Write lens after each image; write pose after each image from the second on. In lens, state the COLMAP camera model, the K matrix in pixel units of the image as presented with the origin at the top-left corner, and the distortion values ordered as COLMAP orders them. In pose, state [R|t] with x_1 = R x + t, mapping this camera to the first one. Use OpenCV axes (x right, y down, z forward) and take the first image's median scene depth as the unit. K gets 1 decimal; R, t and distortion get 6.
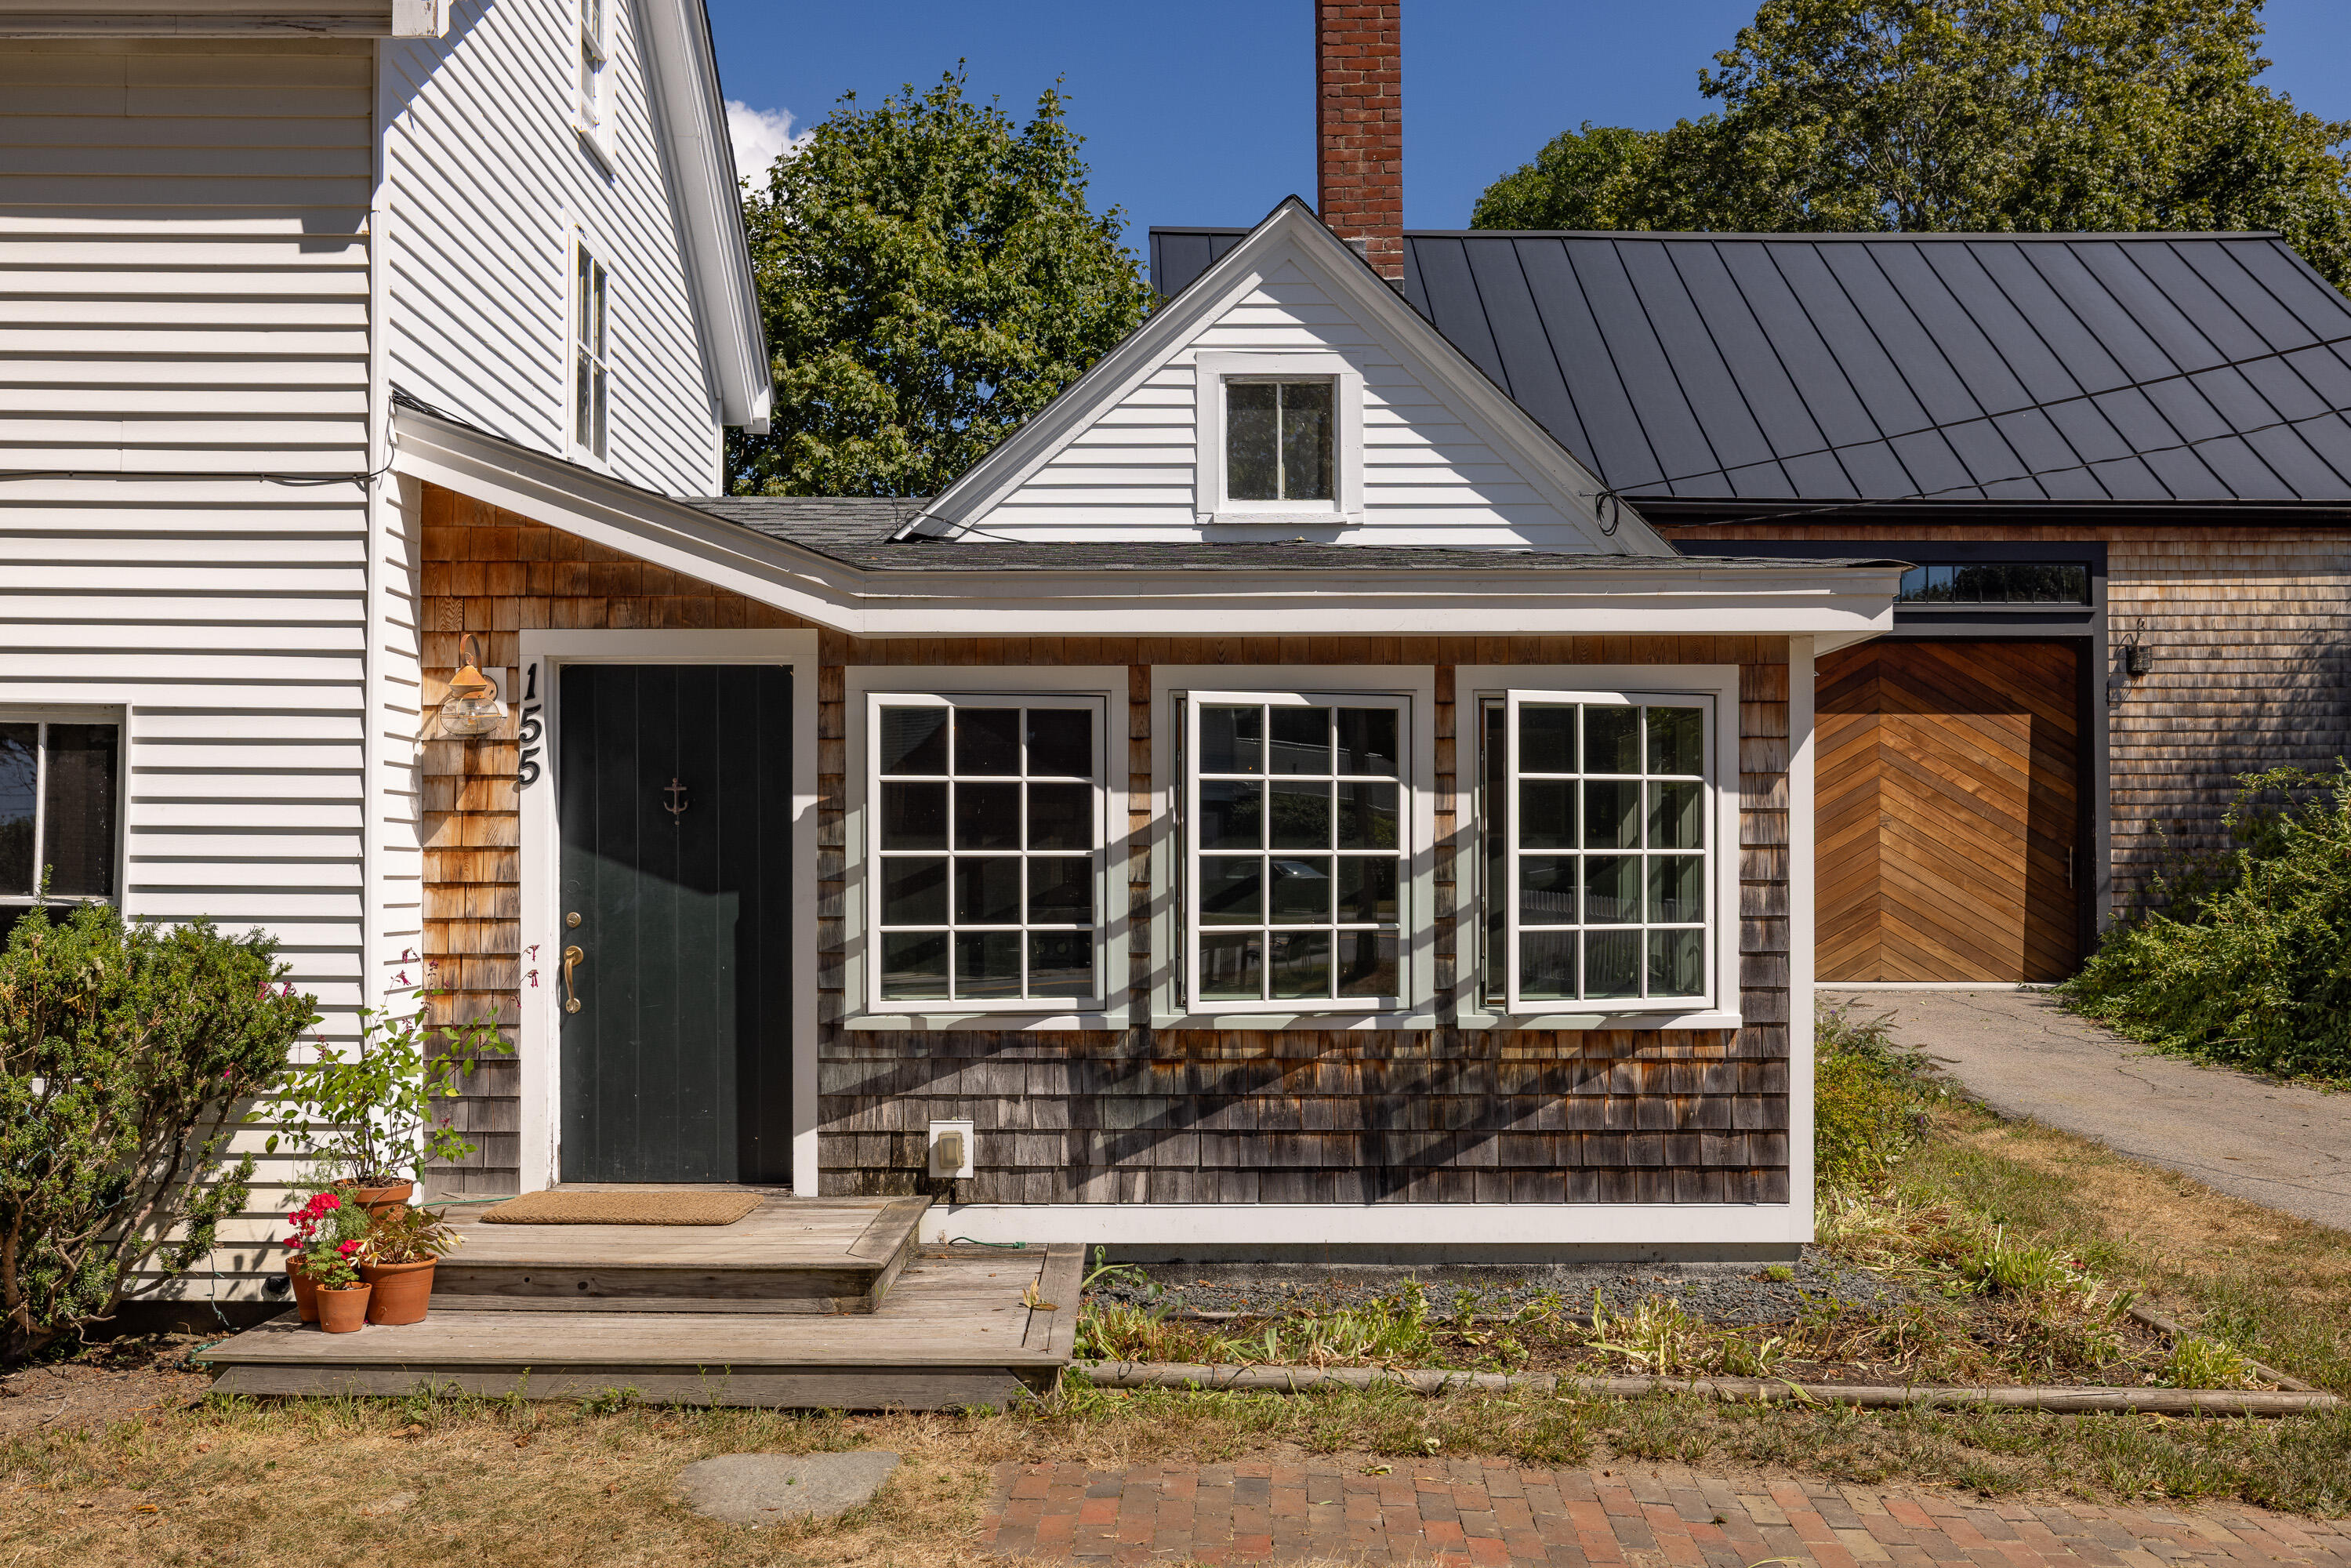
lens RADIAL K [[2111.1, 0, 1172.8], [0, 2111.1, 841.0], [0, 0, 1]] dist [-0.005051, 0.006024]
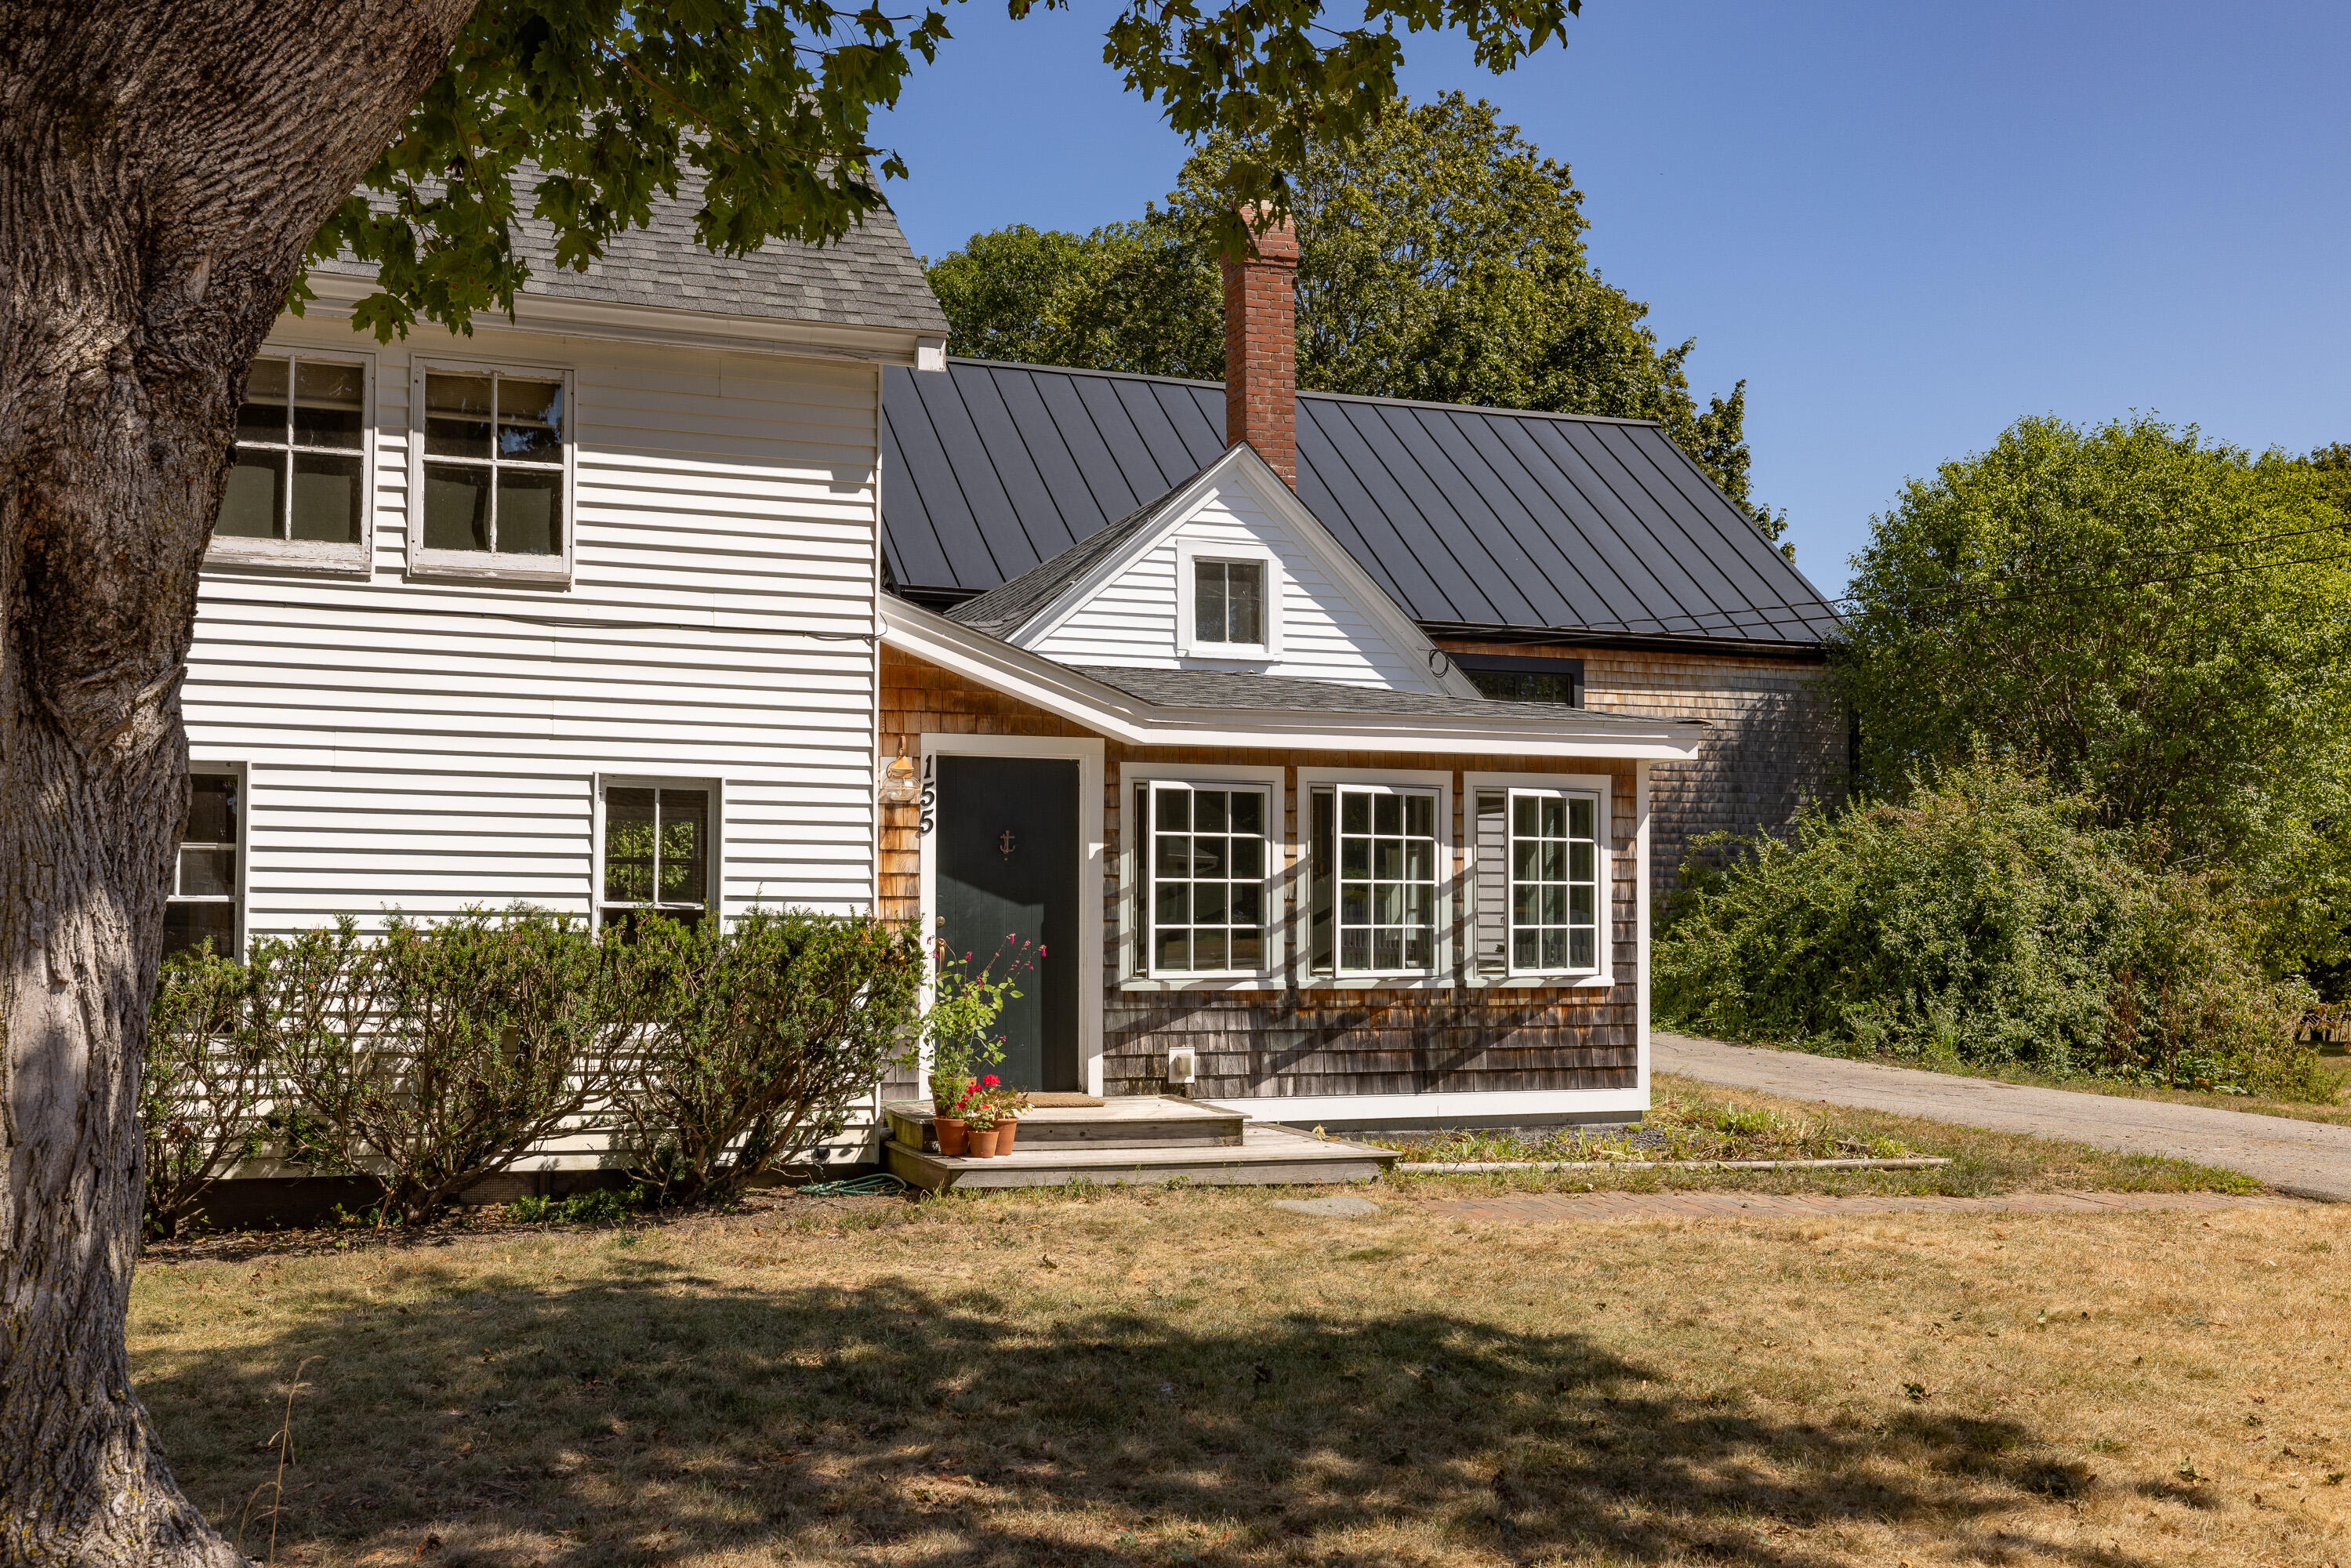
lens RADIAL K [[2178.8, 0, 1175.5], [0, 2178.8, 784.0], [0, 0, 1]] dist [-0.008809, -0.003570]
pose [[0.943339, 0.023912, 0.330968, -0.659490], [-0.009556, 0.998944, -0.044935, 0.007120], [-0.331693, 0.039226, 0.942571, -0.563498]]
